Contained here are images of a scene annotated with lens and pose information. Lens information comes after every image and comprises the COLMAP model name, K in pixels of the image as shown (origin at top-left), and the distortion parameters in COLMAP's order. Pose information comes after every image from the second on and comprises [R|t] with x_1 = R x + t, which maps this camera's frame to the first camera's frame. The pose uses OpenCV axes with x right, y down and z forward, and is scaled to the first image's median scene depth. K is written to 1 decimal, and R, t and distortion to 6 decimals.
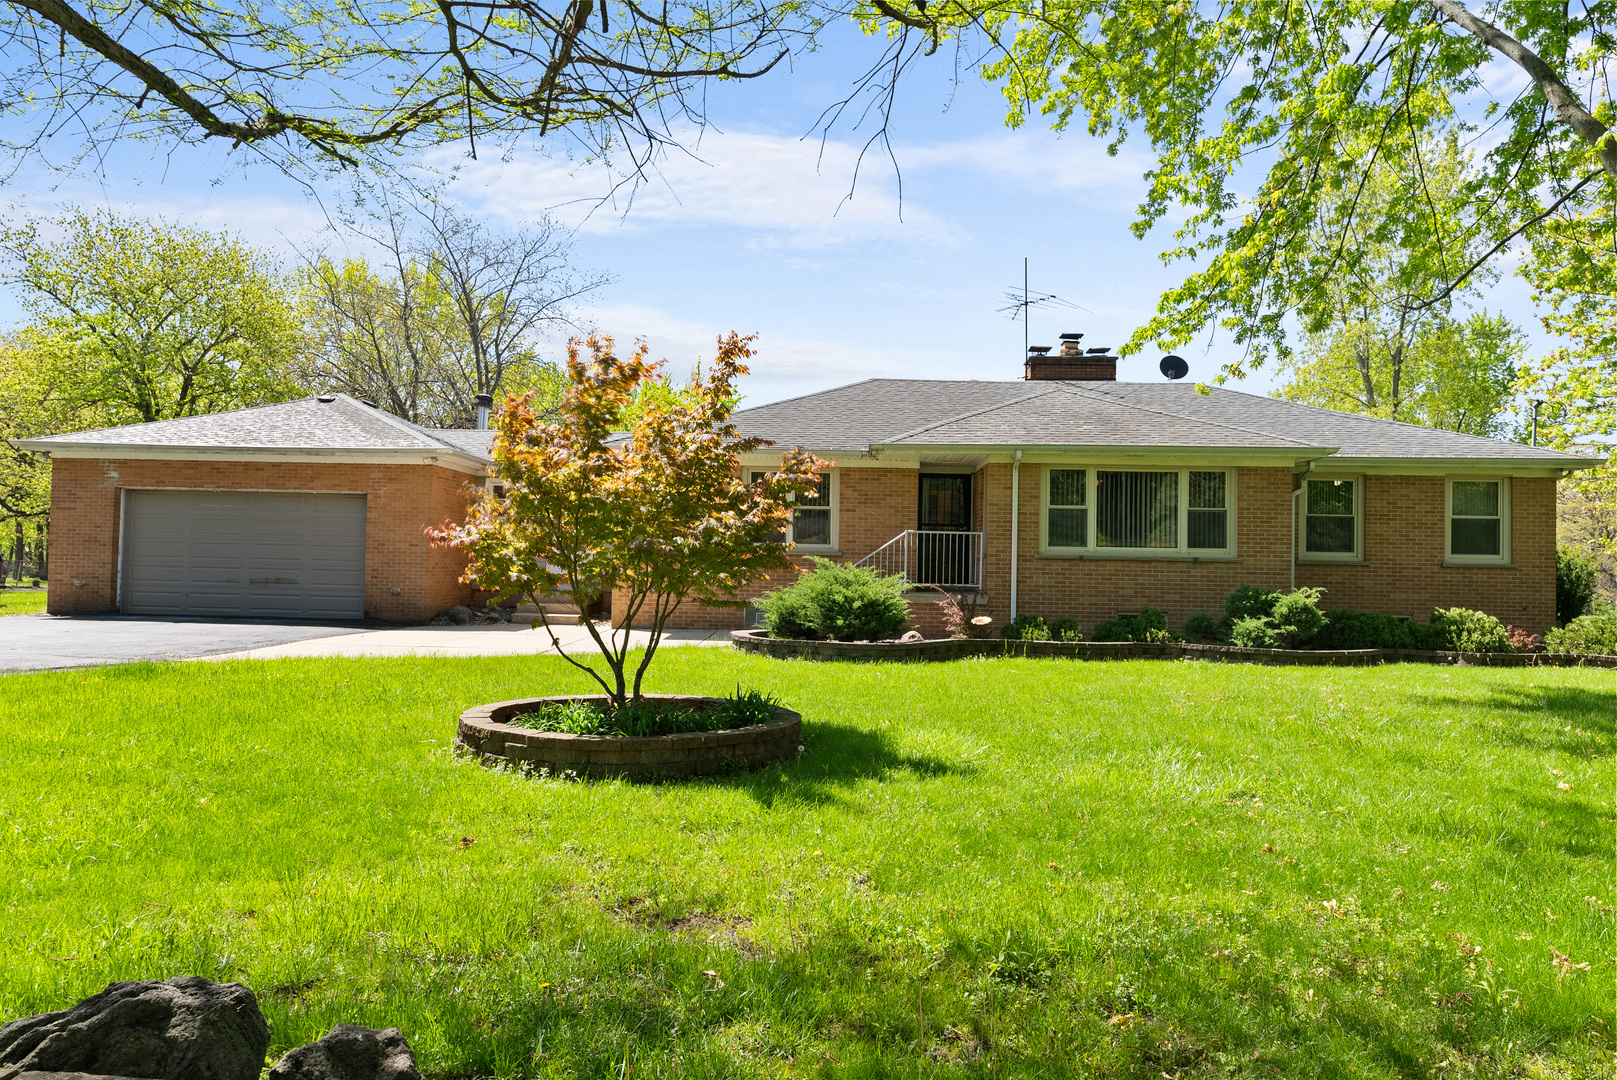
lens RADIAL K [[1063.0, 0, 808.0], [0, 1063.0, 551.8], [0, 0, 1]] dist [0.022892, 0.000708]
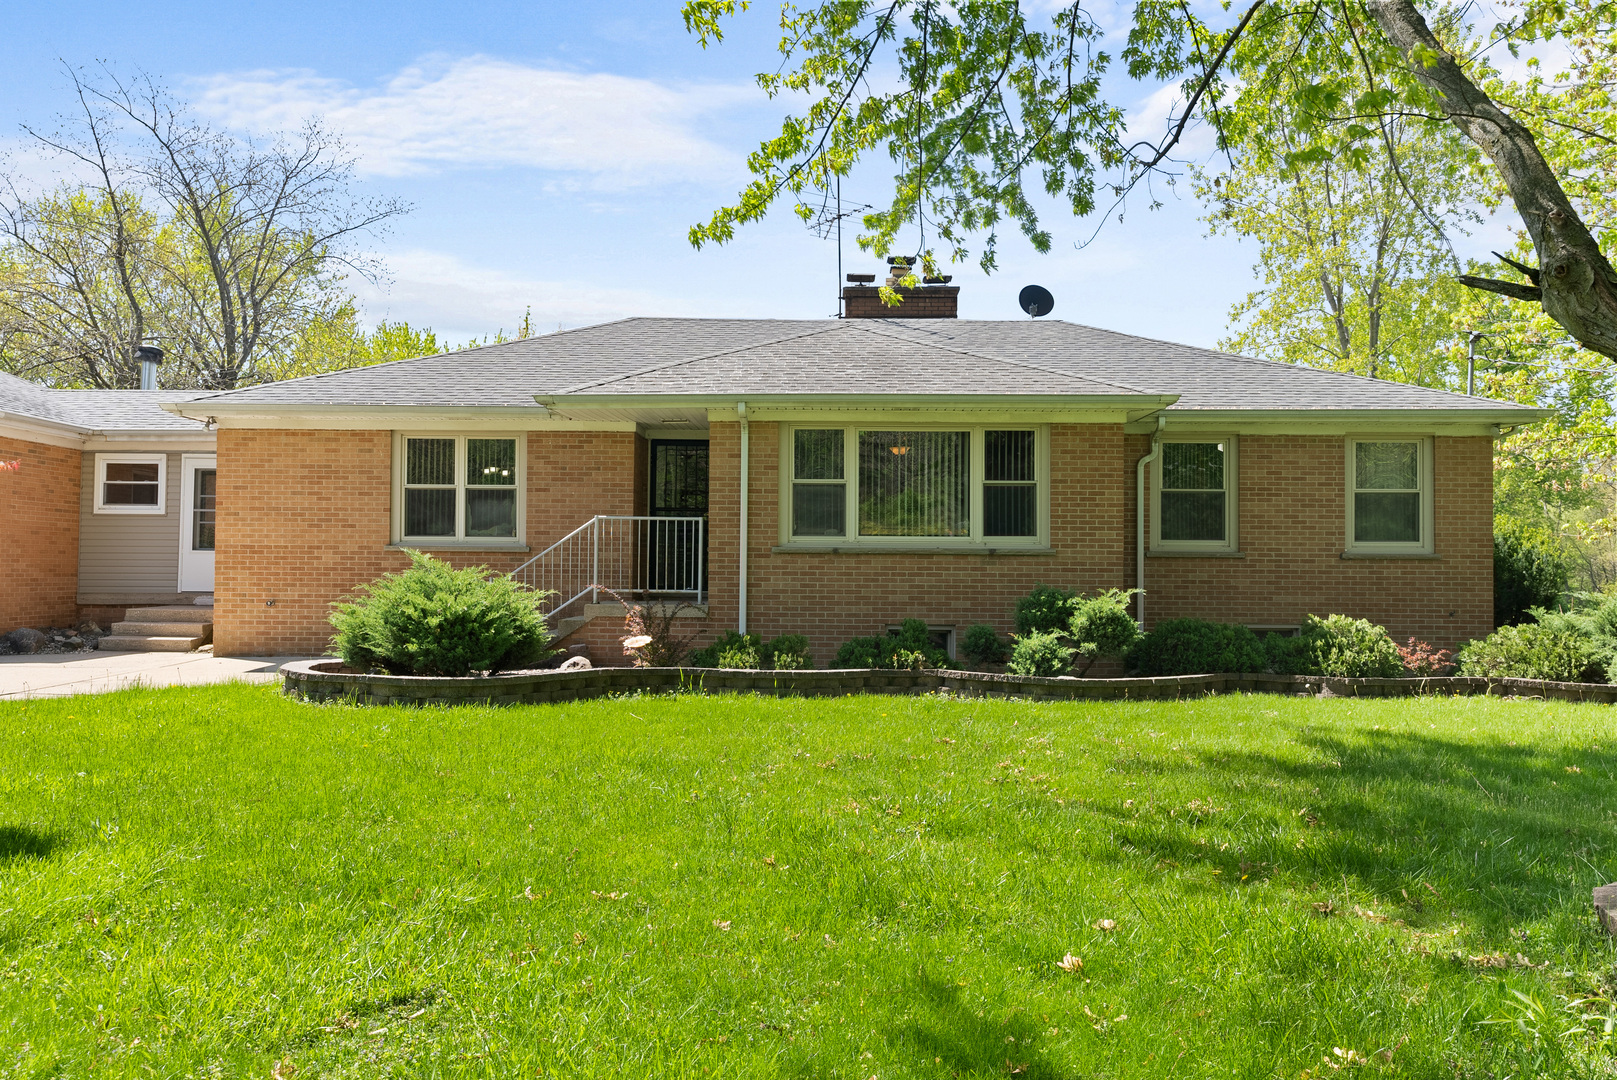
lens RADIAL K [[1263.9, 0, 808.8], [0, 1263.9, 532.2], [0, 0, 1]] dist [0.015521, 0.006796]
pose [[0.999814, -0.010779, 0.016010, 0.223941], [0.011037, 0.999809, -0.016116, 0.006348], [-0.015834, 0.016290, 0.999742, 0.143639]]
